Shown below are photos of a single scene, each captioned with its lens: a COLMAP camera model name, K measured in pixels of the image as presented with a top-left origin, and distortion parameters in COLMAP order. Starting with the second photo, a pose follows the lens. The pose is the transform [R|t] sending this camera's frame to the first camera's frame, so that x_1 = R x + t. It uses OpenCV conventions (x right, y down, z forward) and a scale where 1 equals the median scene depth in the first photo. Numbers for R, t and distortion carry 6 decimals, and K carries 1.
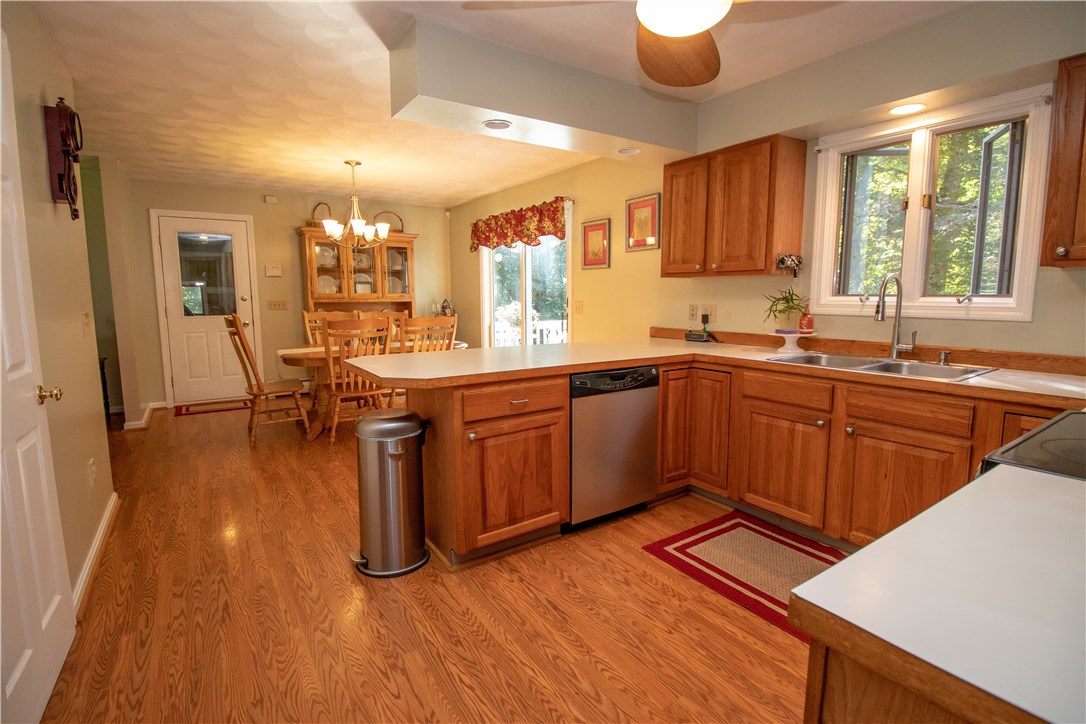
lens RADIAL K [[509.0, 0, 540.4], [0, 509.0, 358.9], [0, 0, 1]] dist [-0.004767, -0.011441]
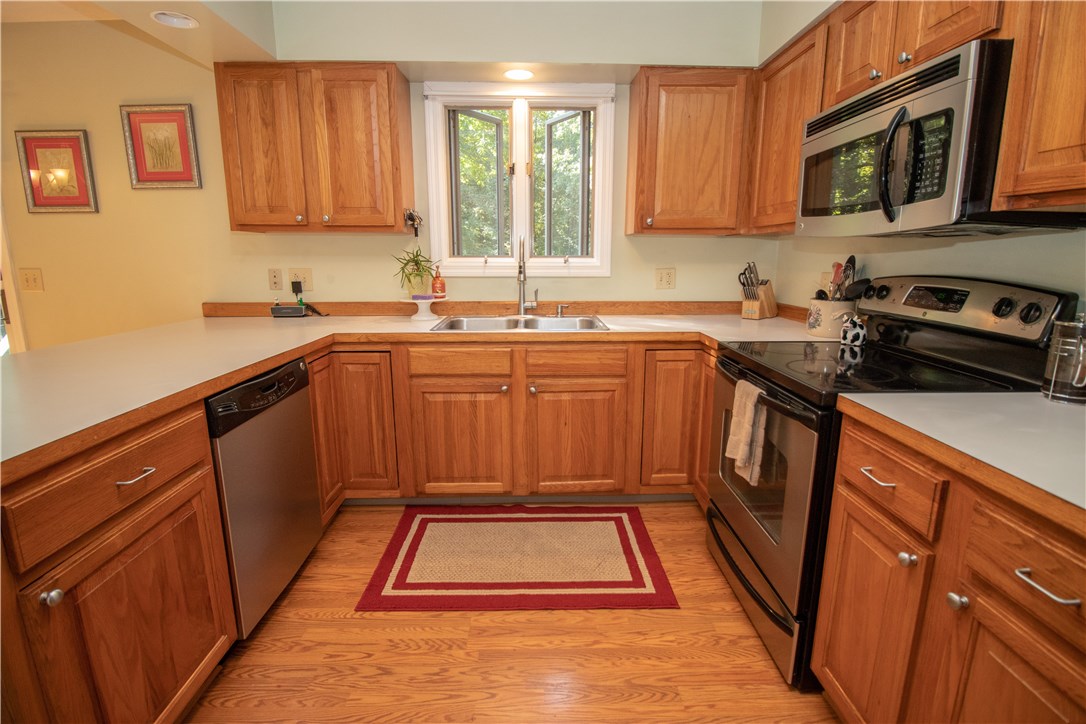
lens RADIAL K [[509.0, 0, 545.0], [0, 509.0, 357.9], [0, 0, 1]] dist [-0.004767, -0.011441]
pose [[0.533569, -0.163314, 0.829839, -0.198143], [0.103951, 0.986404, 0.127288, -0.046034], [-0.839344, 0.018345, 0.543291, 0.382539]]
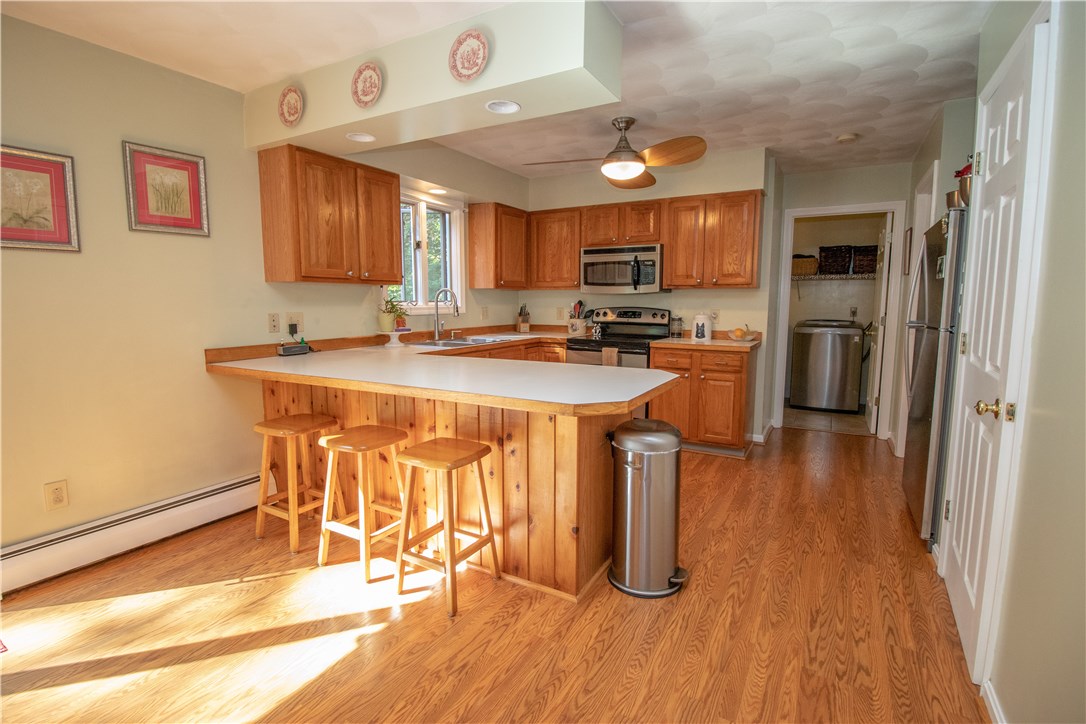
lens RADIAL K [[509.0, 0, 551.6], [0, 509.0, 358.5], [0, 0, 1]] dist [-0.004767, -0.011441]
pose [[-0.452204, -0.102653, 0.885987, -0.985207], [0.112973, 0.978762, 0.171062, -0.188472], [-0.884731, 0.177447, -0.431004, 1.449414]]
